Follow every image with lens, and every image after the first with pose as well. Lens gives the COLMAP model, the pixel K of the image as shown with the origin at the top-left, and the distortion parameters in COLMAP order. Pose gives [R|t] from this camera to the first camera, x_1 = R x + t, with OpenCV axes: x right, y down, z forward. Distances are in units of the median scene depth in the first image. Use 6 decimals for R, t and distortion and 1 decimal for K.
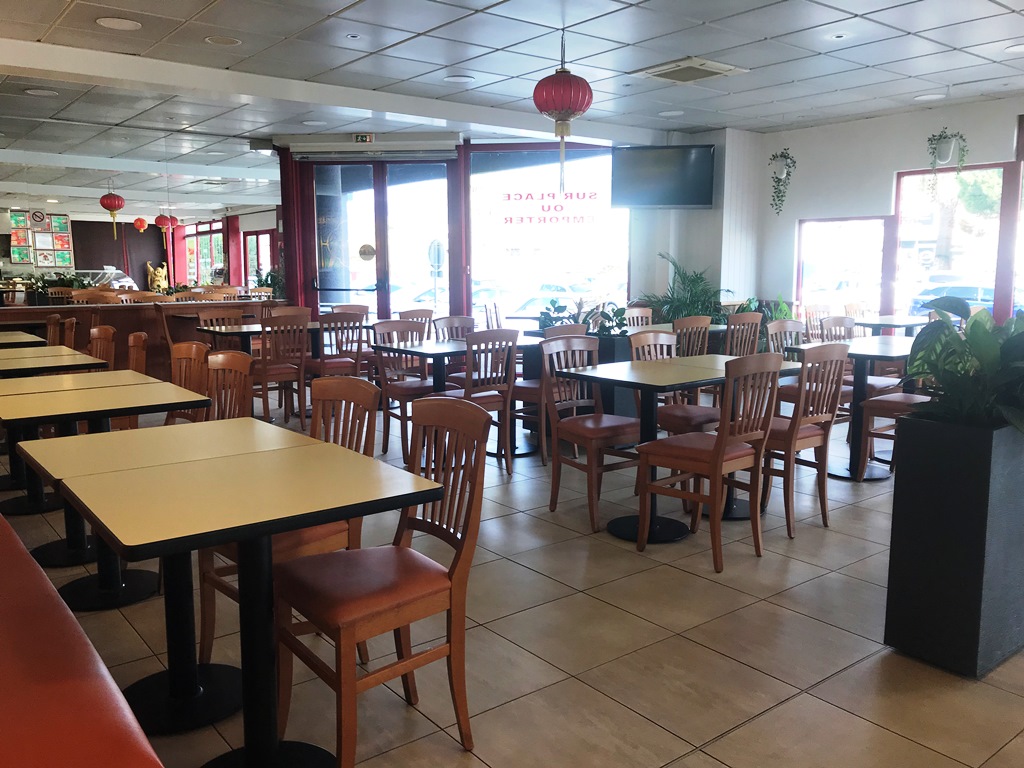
lens RADIAL K [[834.9, 0, 511.0], [0, 834.9, 370.1], [0, 0, 1]] dist [0.120879, -0.208879]
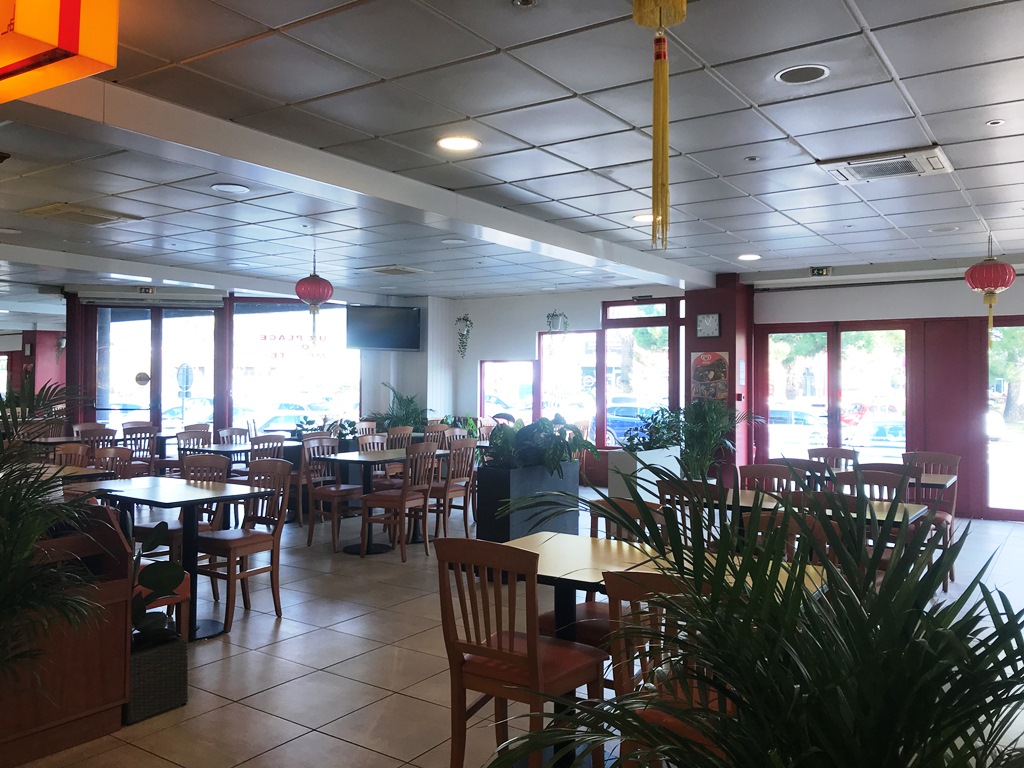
lens RADIAL K [[834.9, 0, 511.0], [0, 834.9, 370.1], [0, 0, 1]] dist [0.120879, -0.208879]
pose [[0.952359, 0.014197, 0.304647, -0.047228], [0.028745, 0.990291, -0.136007, 0.038343], [-0.303620, 0.138285, 0.942705, -0.417003]]
